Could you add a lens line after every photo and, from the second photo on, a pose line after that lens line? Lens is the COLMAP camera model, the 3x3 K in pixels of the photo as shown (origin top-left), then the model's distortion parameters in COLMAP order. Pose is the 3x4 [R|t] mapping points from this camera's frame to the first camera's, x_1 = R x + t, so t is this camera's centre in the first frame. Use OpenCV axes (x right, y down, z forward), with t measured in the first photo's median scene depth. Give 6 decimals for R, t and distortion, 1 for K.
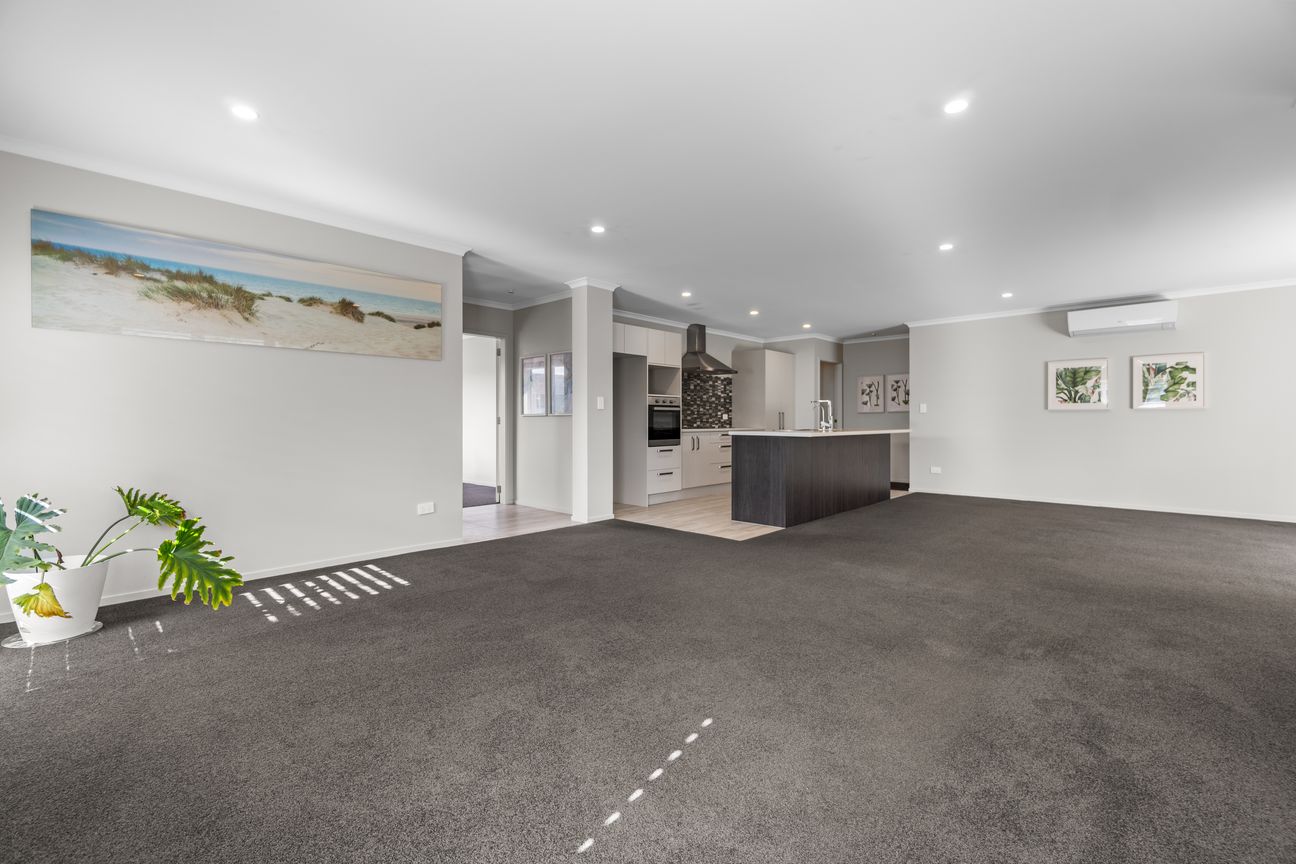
lens RADIAL K [[554.6, 0, 640.6], [0, 554.6, 429.5], [0, 0, 1]] dist [-0.003993, -0.000410]
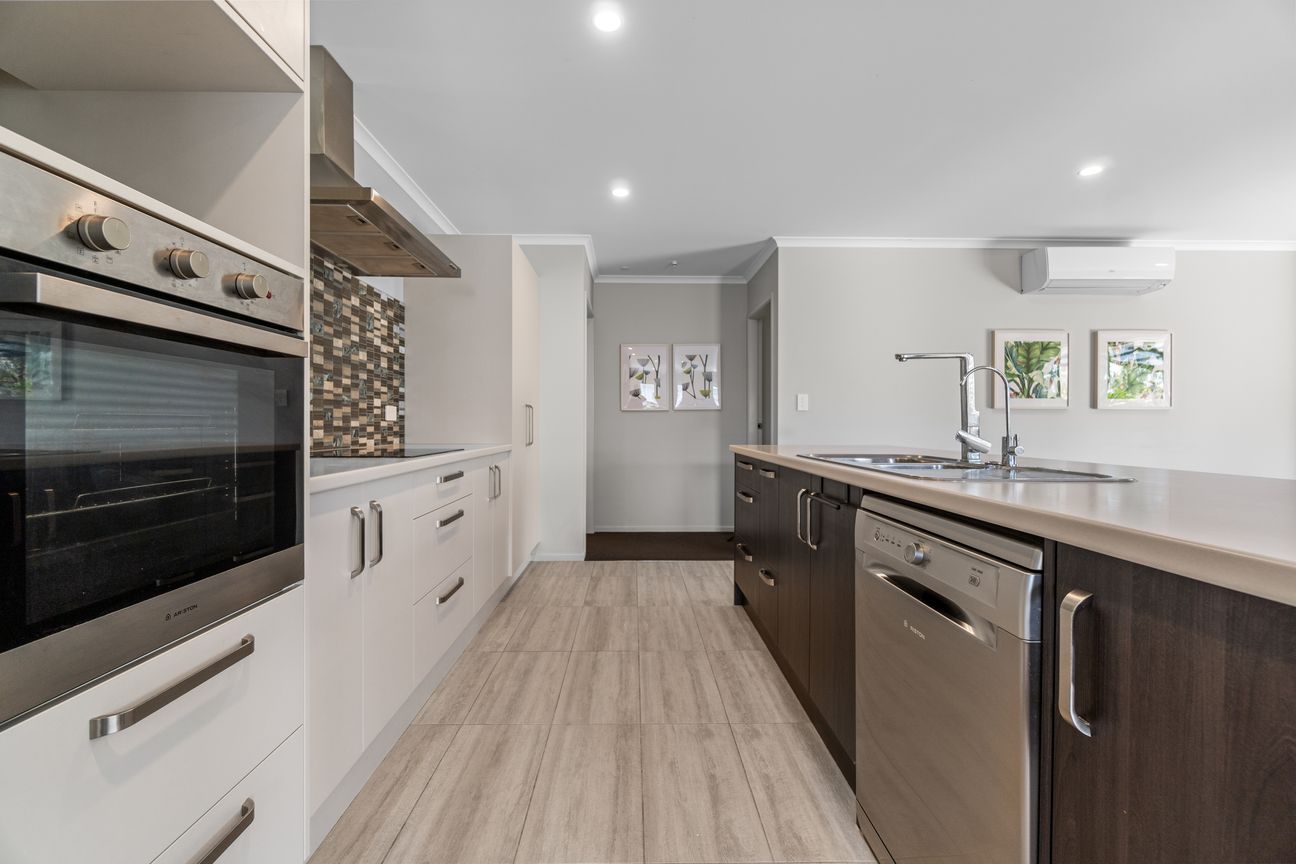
lens RADIAL K [[554.6, 0, 640.6], [0, 554.6, 429.5], [0, 0, 1]] dist [-0.003993, -0.000410]
pose [[0.716500, -0.003236, 0.697580, 0.032722], [0.008522, 0.999955, -0.004114, -0.013570], [-0.697535, 0.008893, 0.716495, 0.857859]]
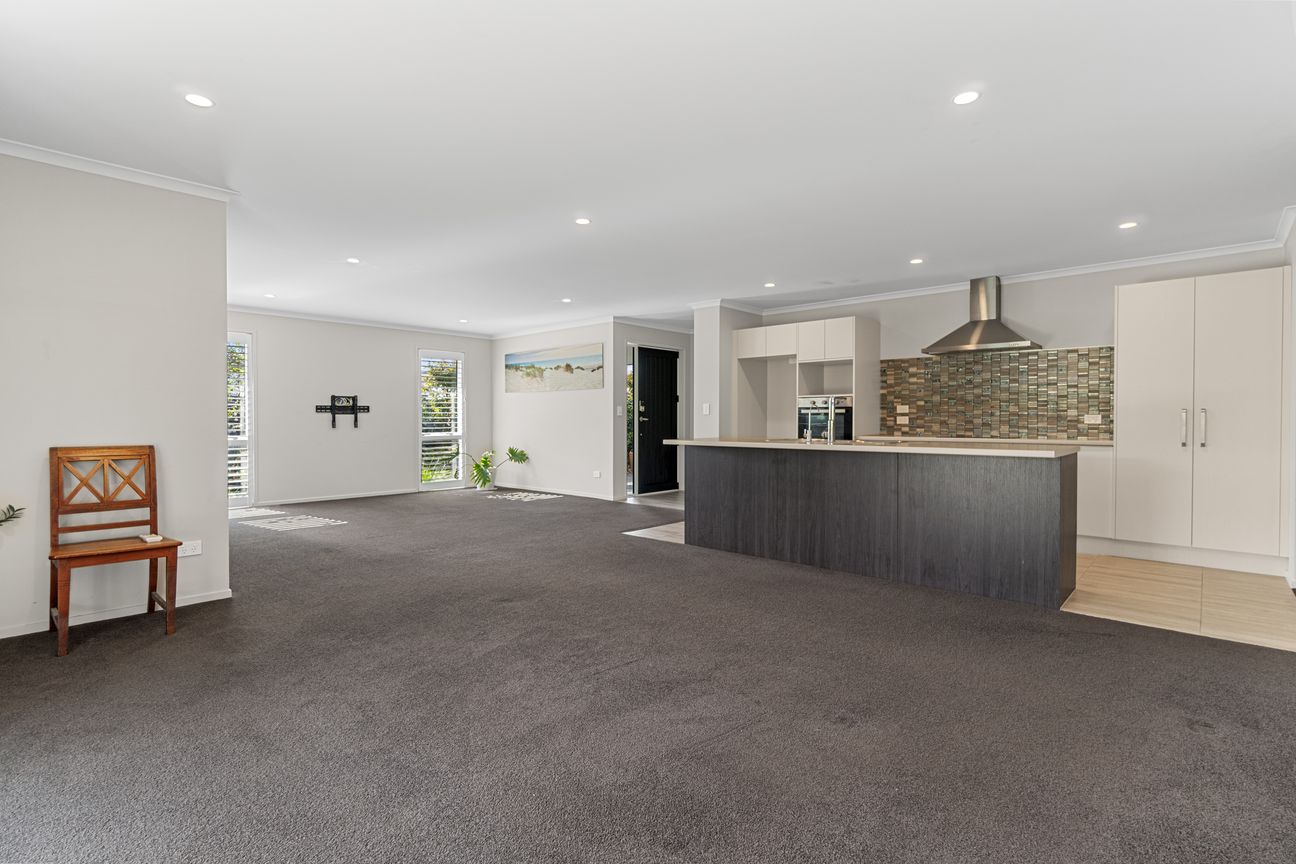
lens RADIAL K [[631.7, 0, 648.0], [0, 631.7, 432.0], [0, 0, 1]] dist [0.000421, 0.000031]
pose [[0.018280, 0.020288, -0.999627, 1.030526], [-0.015351, 0.999682, 0.020009, -0.020635], [0.999715, 0.014979, 0.018586, 0.727102]]
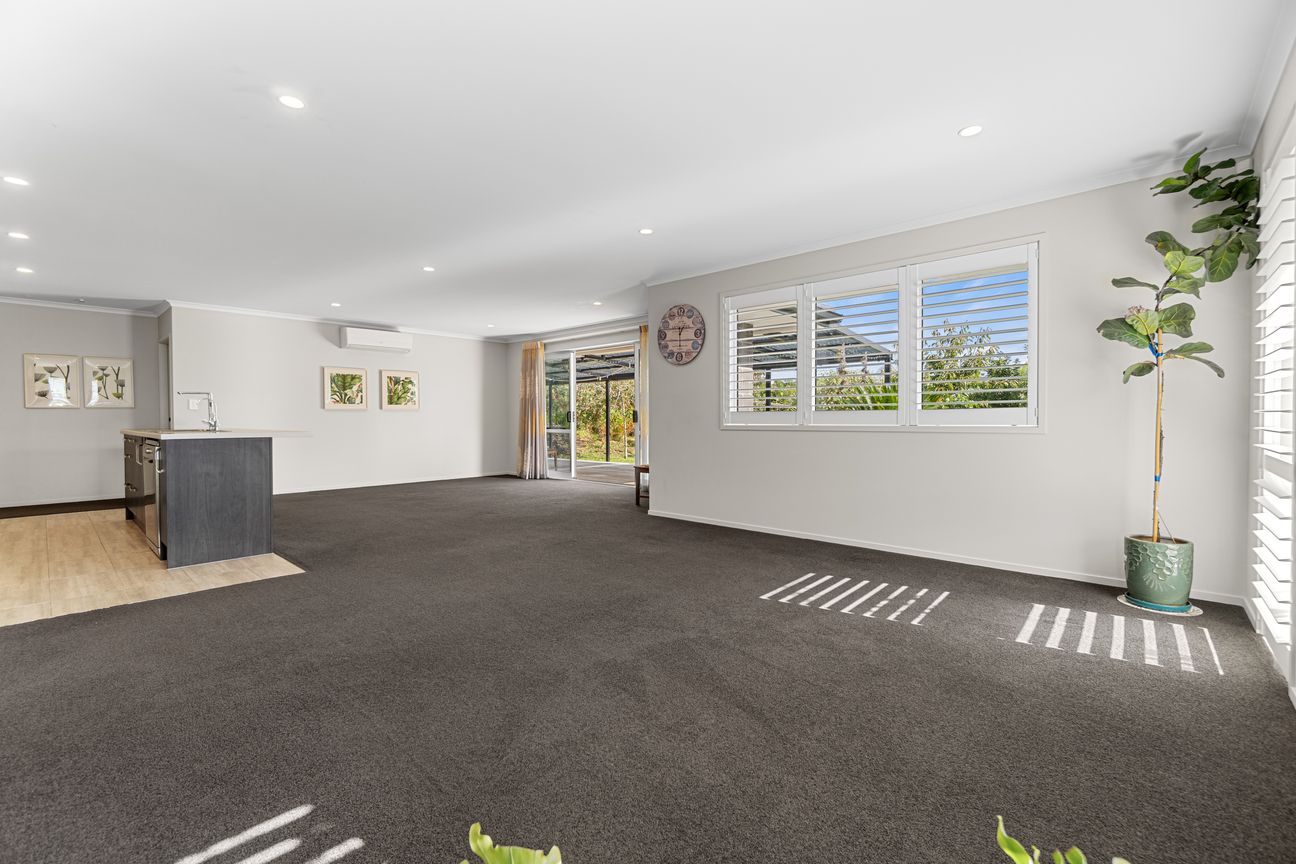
lens RADIAL K [[554.6, 0, 640.6], [0, 554.6, 429.5], [0, 0, 1]] dist [-0.003993, -0.000410]
pose [[-0.017553, -0.019145, 0.999663, -0.419653], [0.021092, 0.999587, 0.019514, -0.002429], [-0.999623, 0.021428, -0.017142, 0.384919]]
